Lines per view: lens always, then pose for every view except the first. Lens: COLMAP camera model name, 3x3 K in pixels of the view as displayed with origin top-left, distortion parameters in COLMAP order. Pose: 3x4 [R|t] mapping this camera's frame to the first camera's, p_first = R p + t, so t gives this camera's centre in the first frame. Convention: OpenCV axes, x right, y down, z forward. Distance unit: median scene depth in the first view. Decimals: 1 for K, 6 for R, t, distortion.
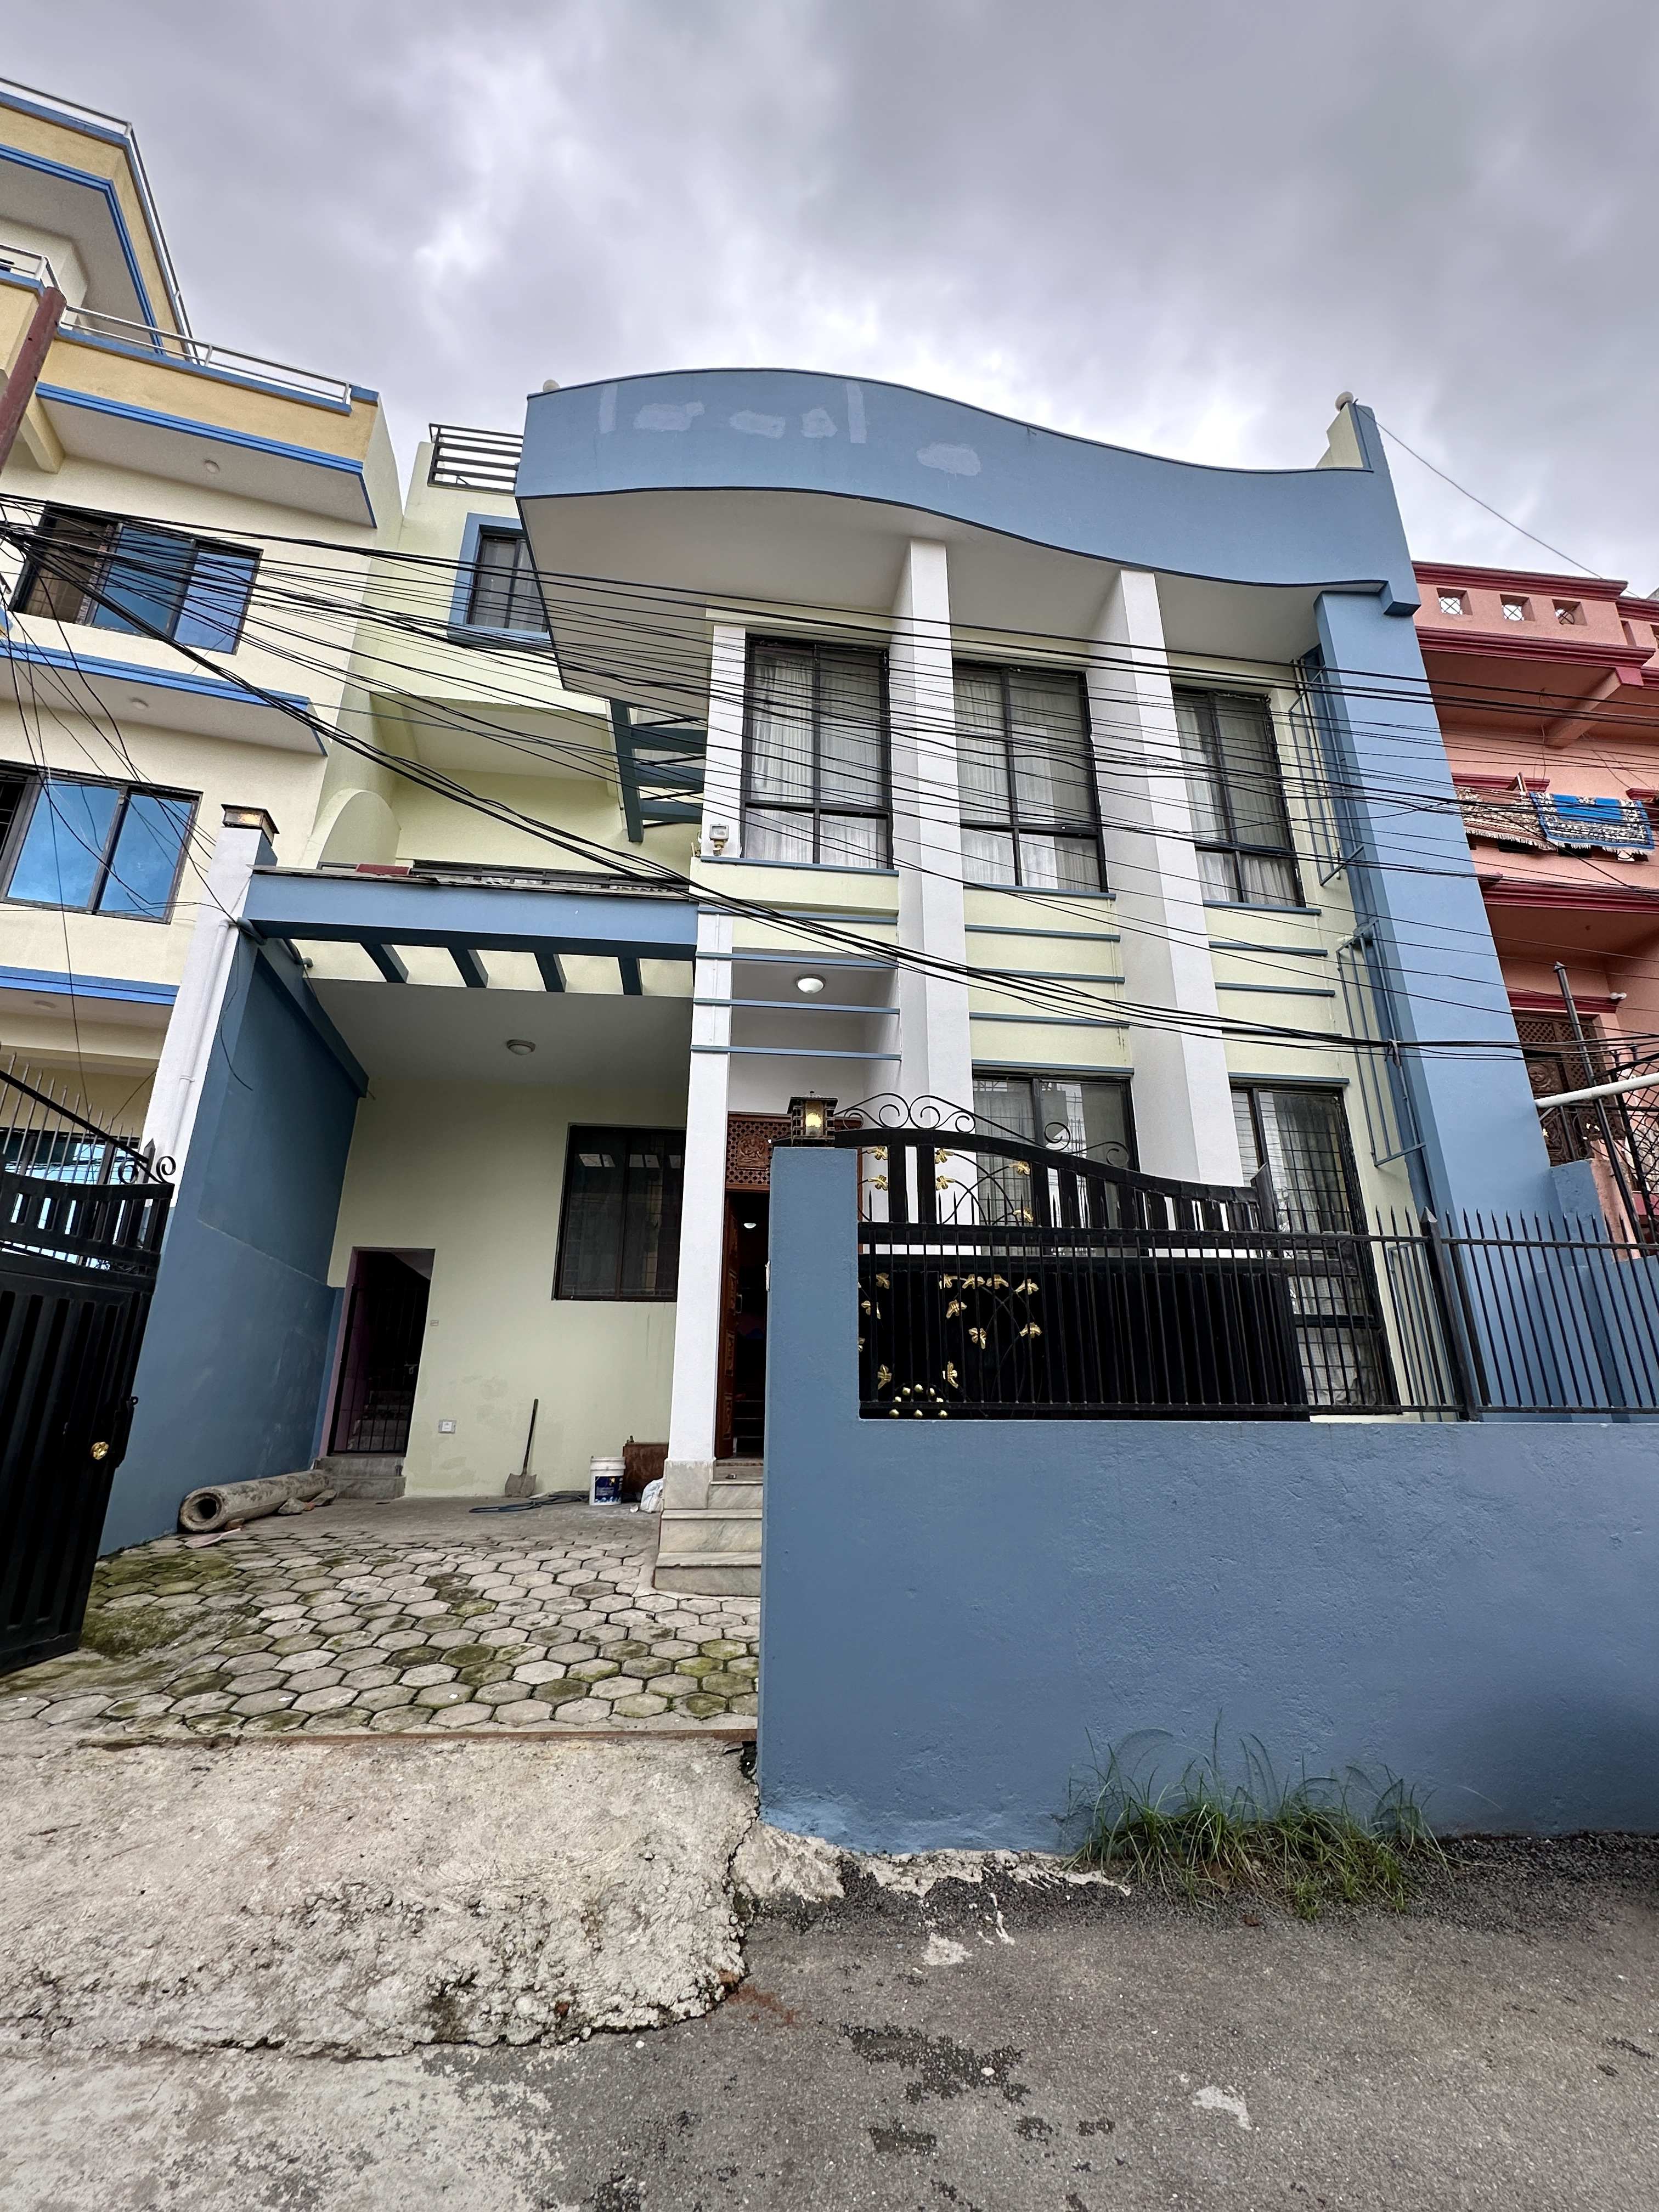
lens RADIAL K [[924.7, 0, 829.5], [0, 924.7, 1106.0], [0, 0, 1]] dist [0.001670, 0.000071]
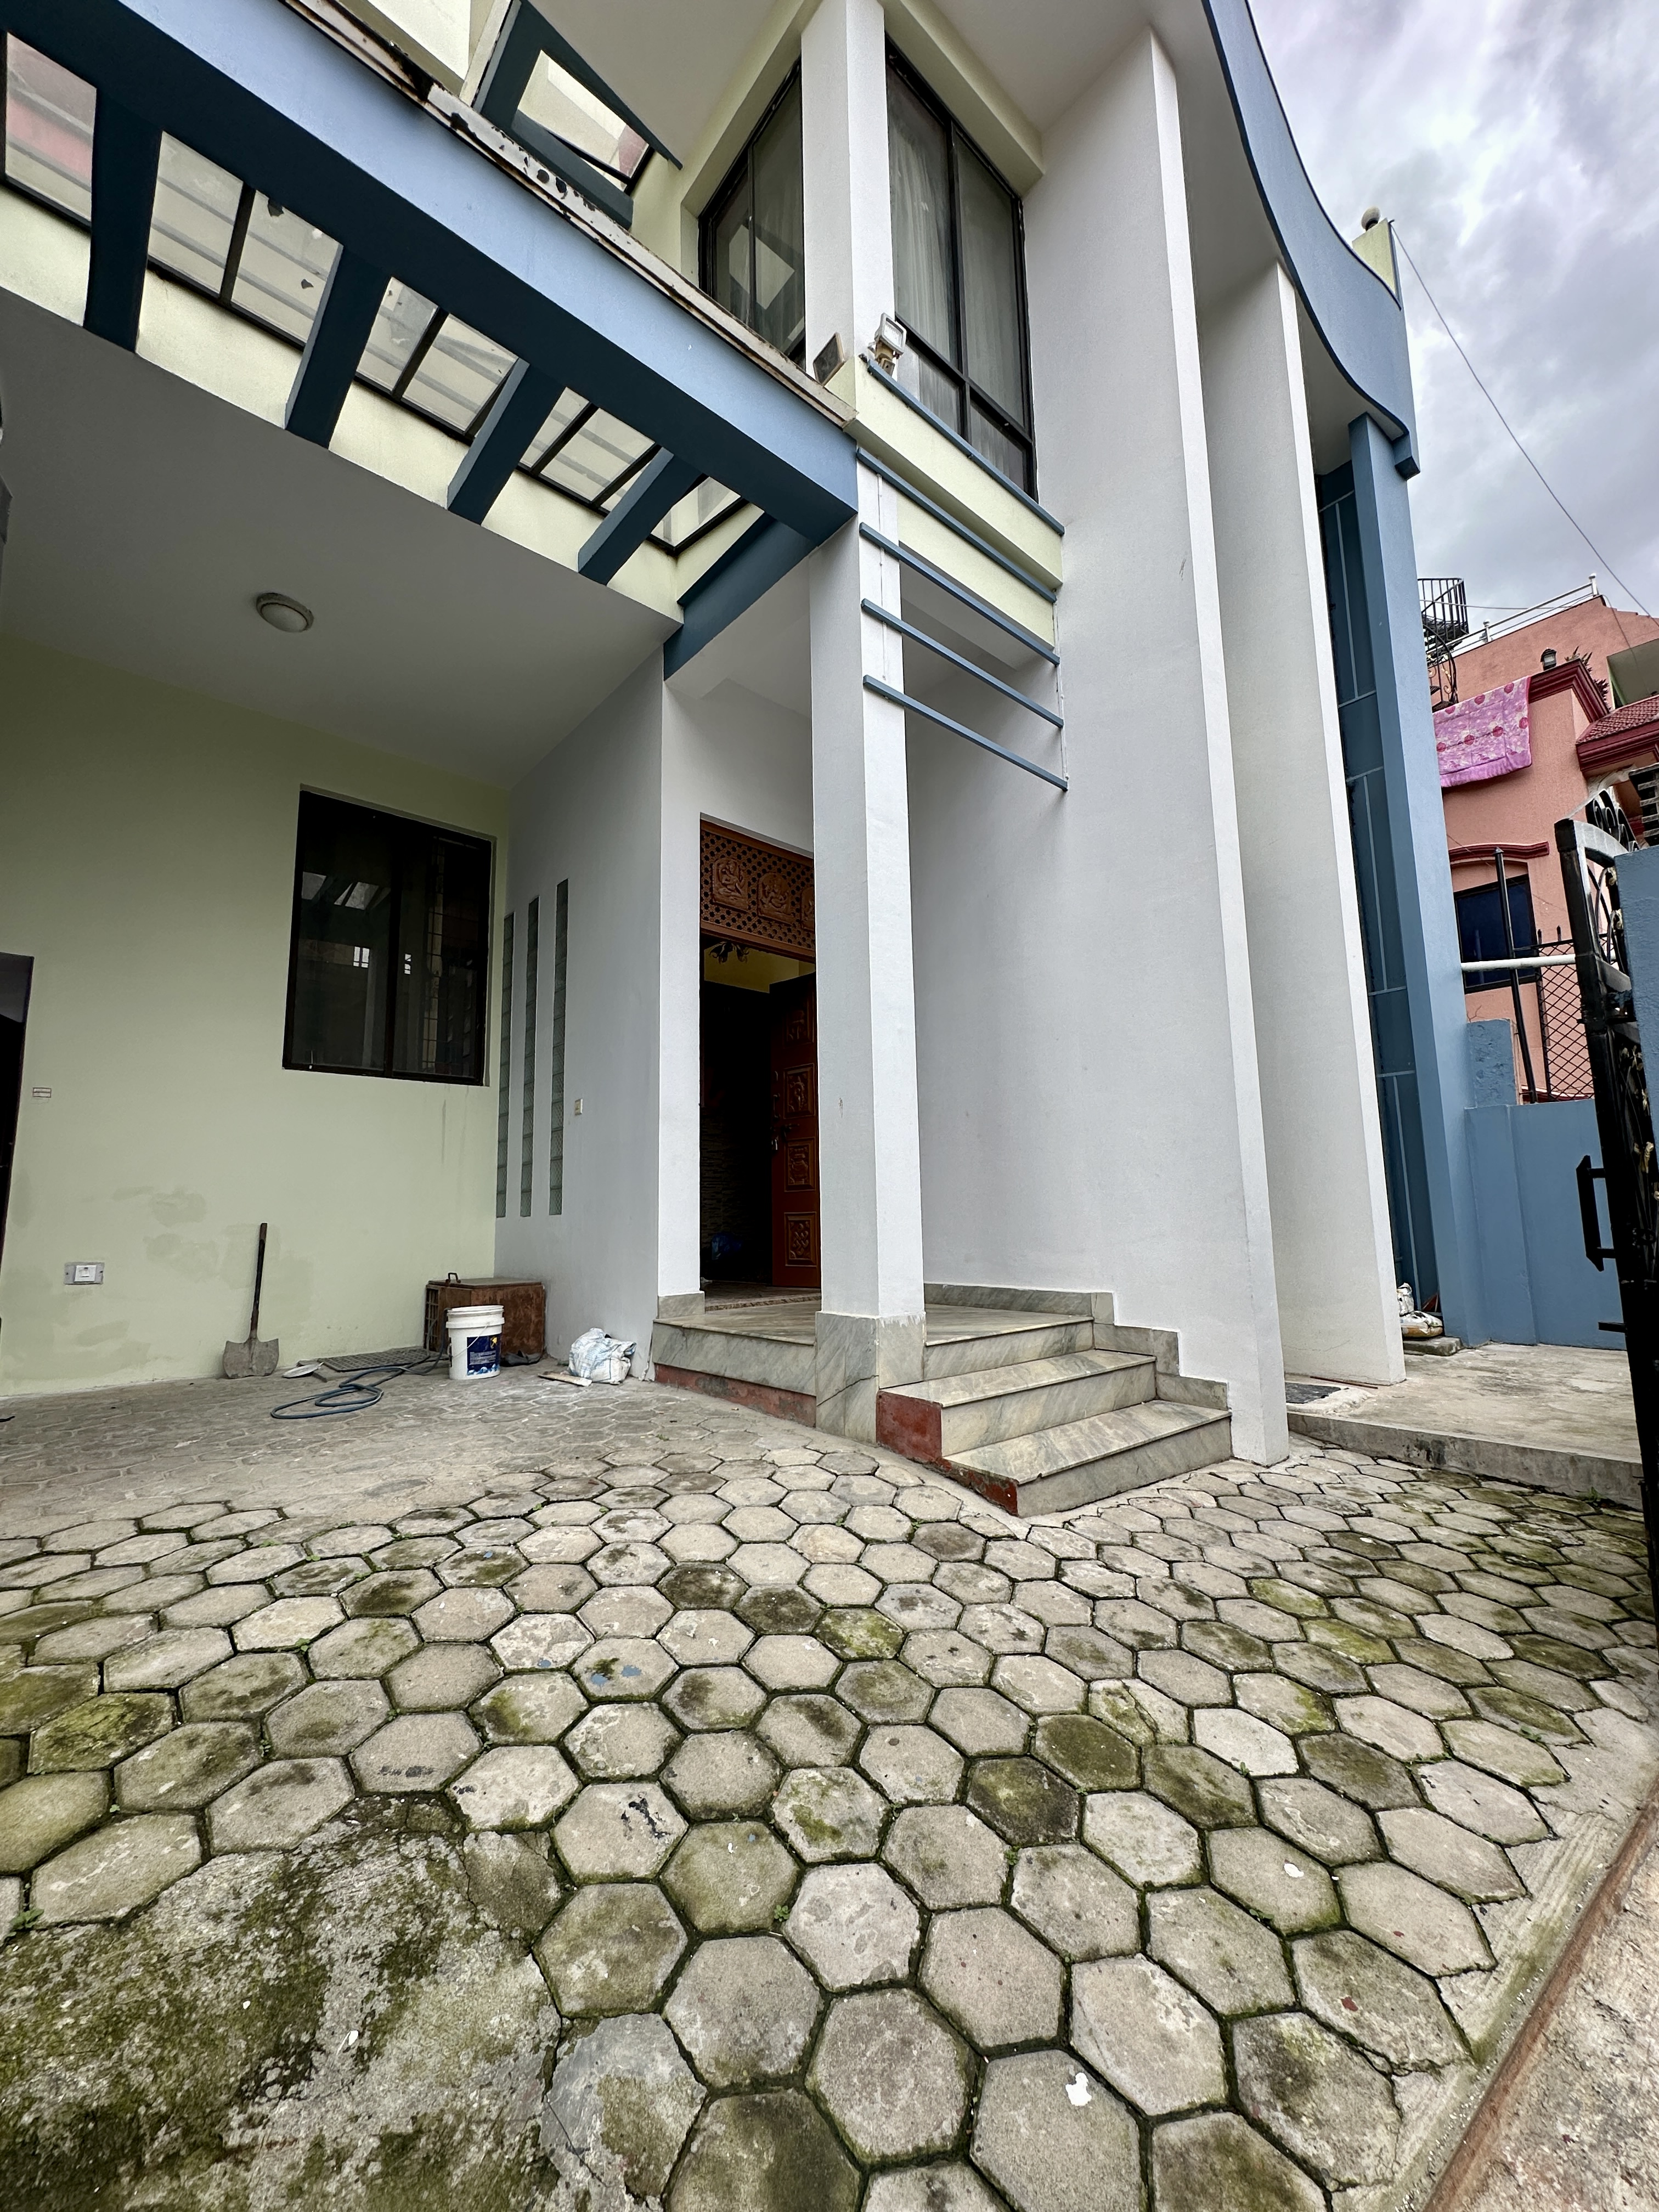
lens RADIAL K [[880.2, 0, 829.5], [0, 880.2, 1106.0], [0, 0, 1]] dist [0.000537, 0.000096]
pose [[0.828773, 0.058513, 0.556517, -0.495603], [-0.162241, 0.976927, 0.138896, 0.142358], [-0.535549, -0.205403, 0.819144, 0.487686]]
